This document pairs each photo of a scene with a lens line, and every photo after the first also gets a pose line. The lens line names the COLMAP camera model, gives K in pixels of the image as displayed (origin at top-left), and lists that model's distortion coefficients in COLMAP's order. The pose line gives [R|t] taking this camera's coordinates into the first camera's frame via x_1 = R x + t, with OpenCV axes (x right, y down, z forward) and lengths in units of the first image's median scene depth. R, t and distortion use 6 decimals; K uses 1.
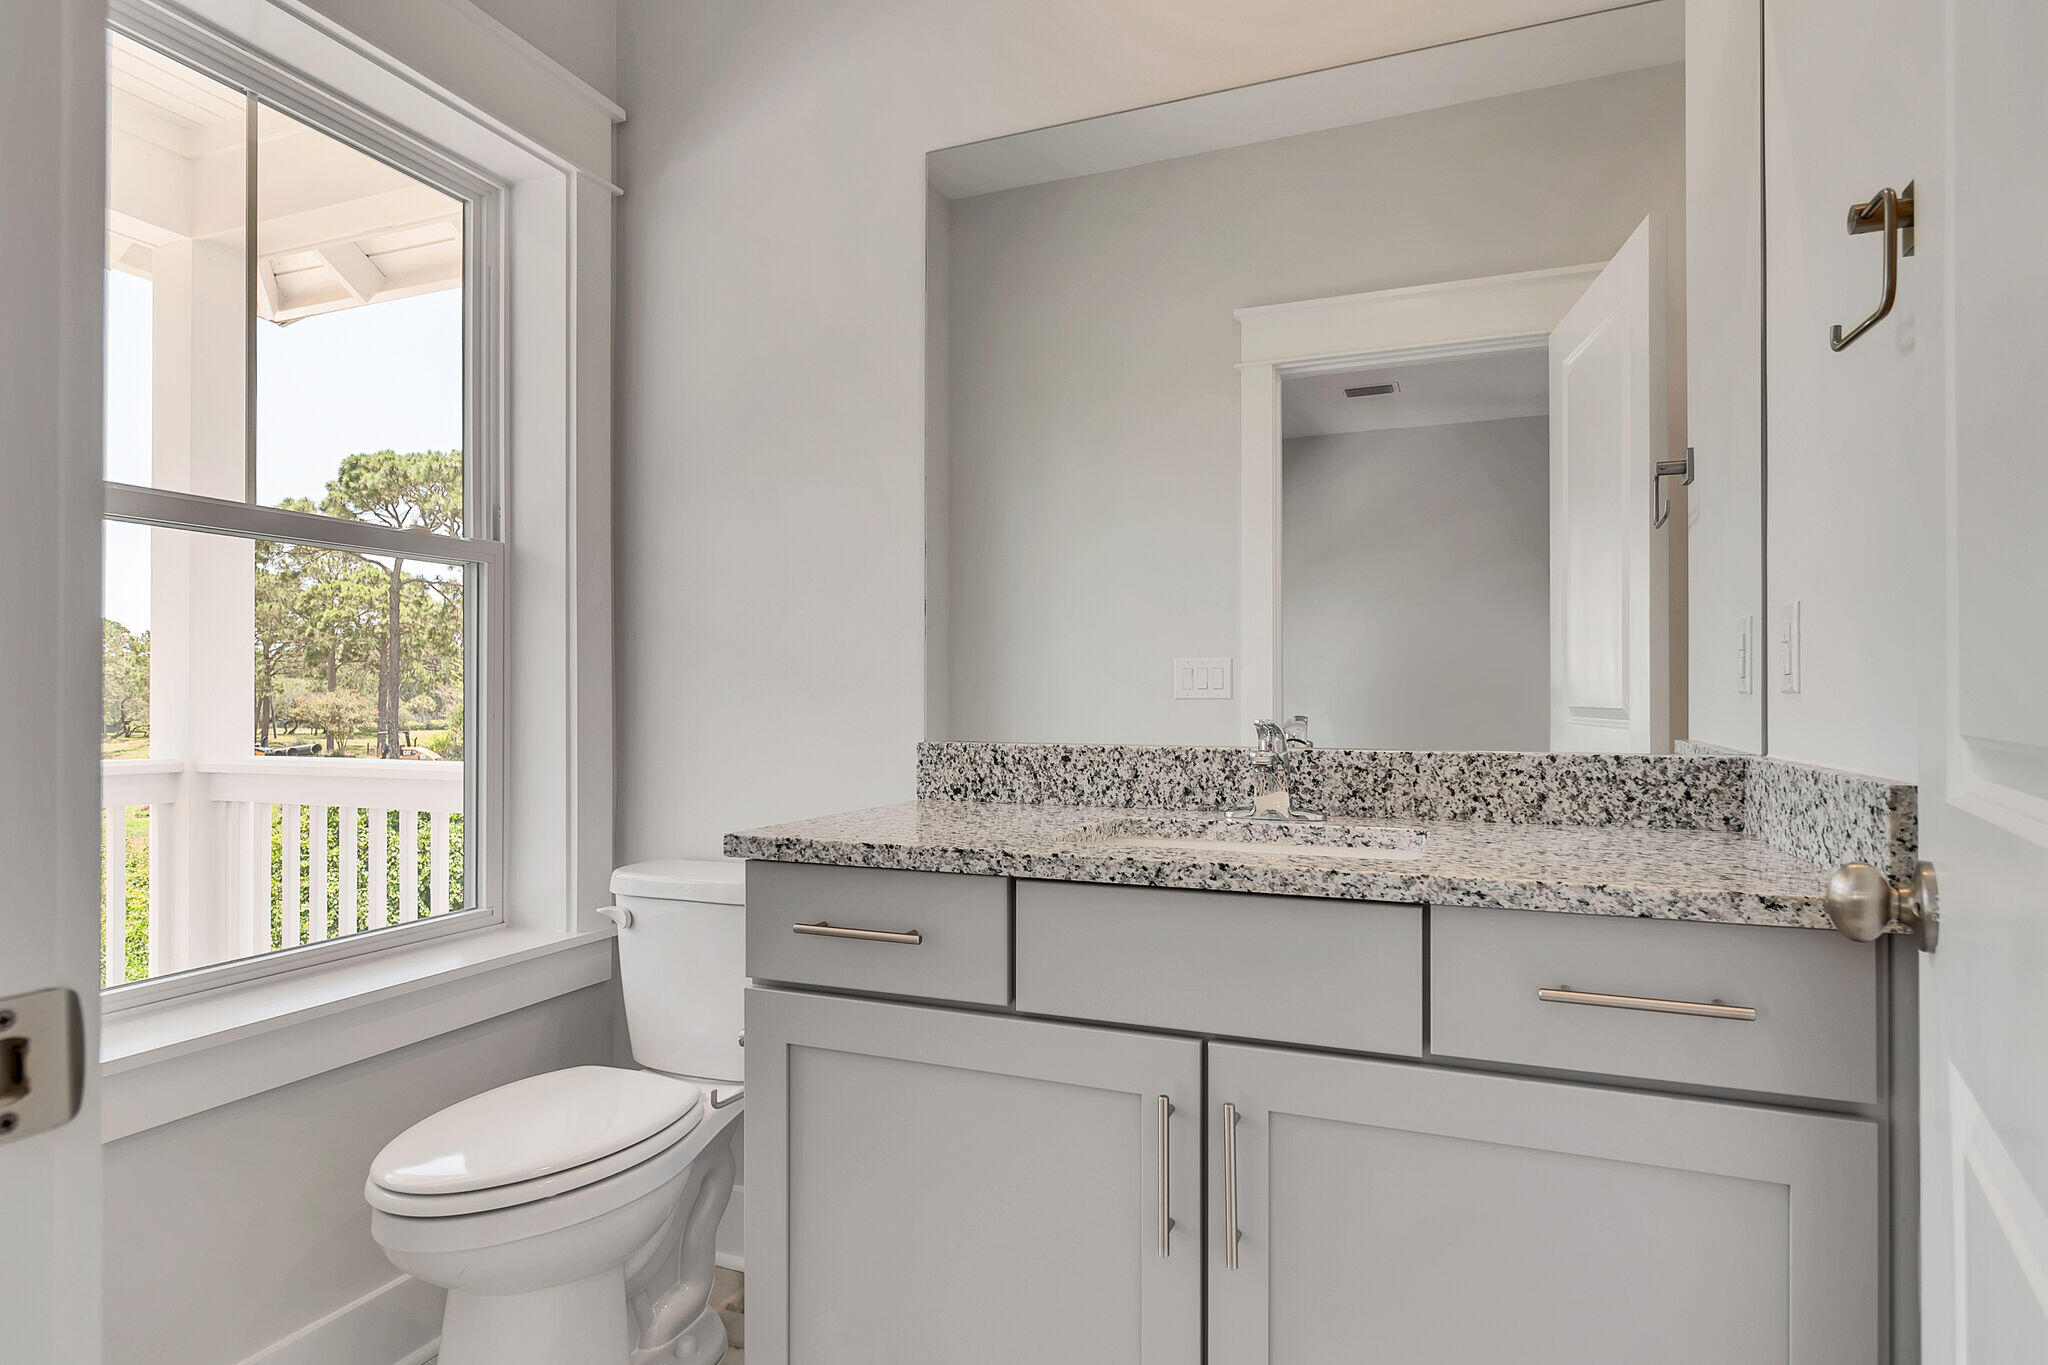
lens RADIAL K [[1113.2, 0, 1024.0], [0, 1113.2, 682.5], [0, 0, 1]] dist [0.004189, 0.000635]
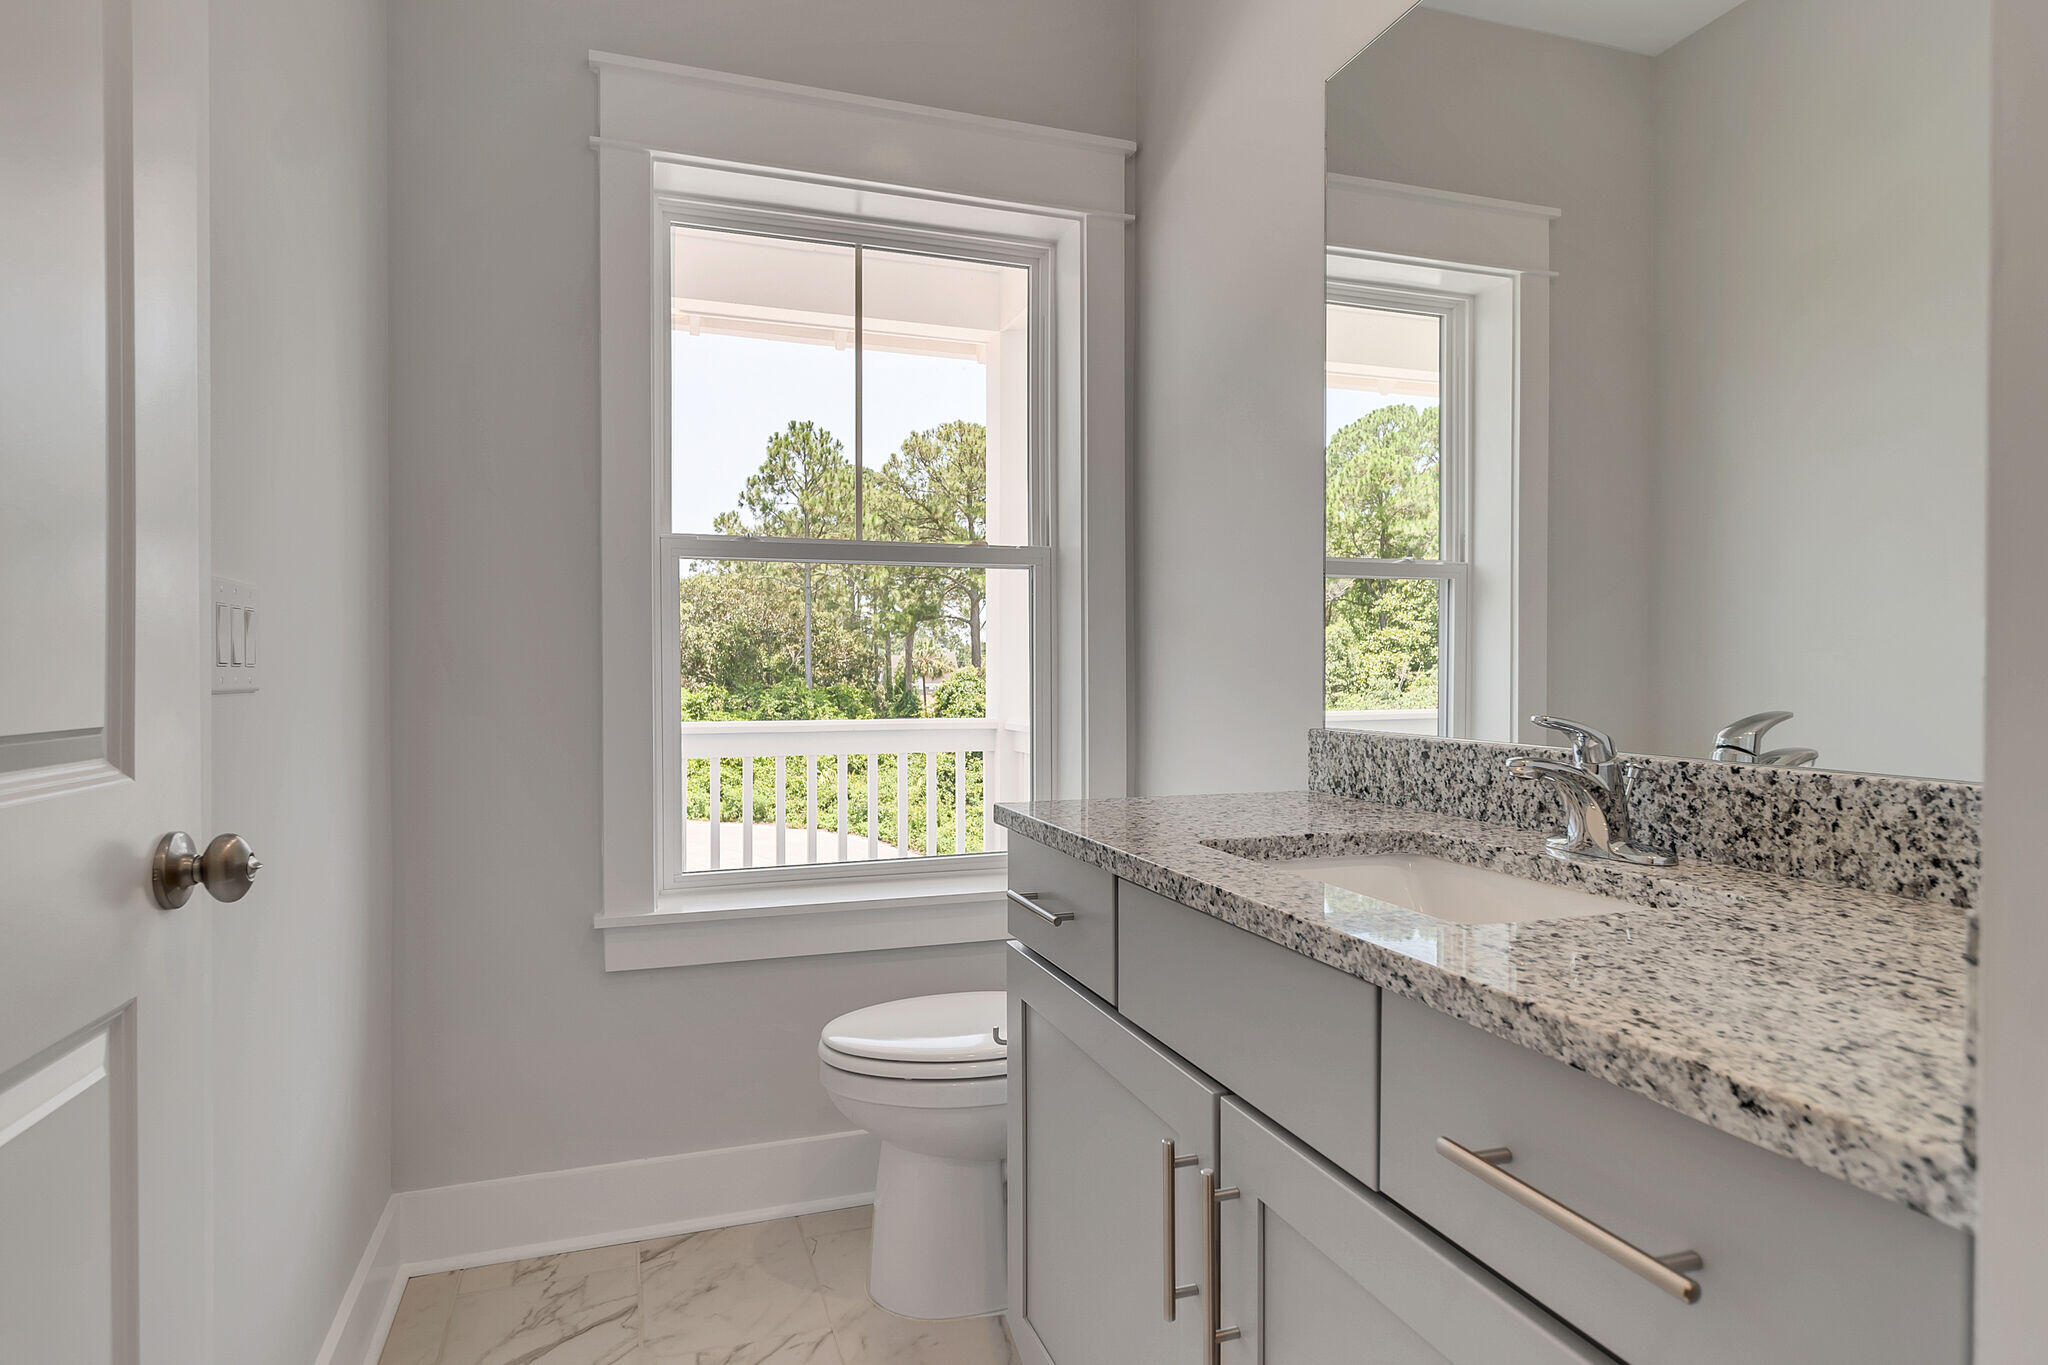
lens RADIAL K [[1113.2, 0, 1024.0], [0, 1113.2, 682.5], [0, 0, 1]] dist [0.004189, 0.000635]
pose [[0.648719, 0.007637, -0.760990, 0.531293], [0.012577, 0.999705, 0.020755, -0.008055], [0.760924, -0.023035, 0.648432, 0.255586]]
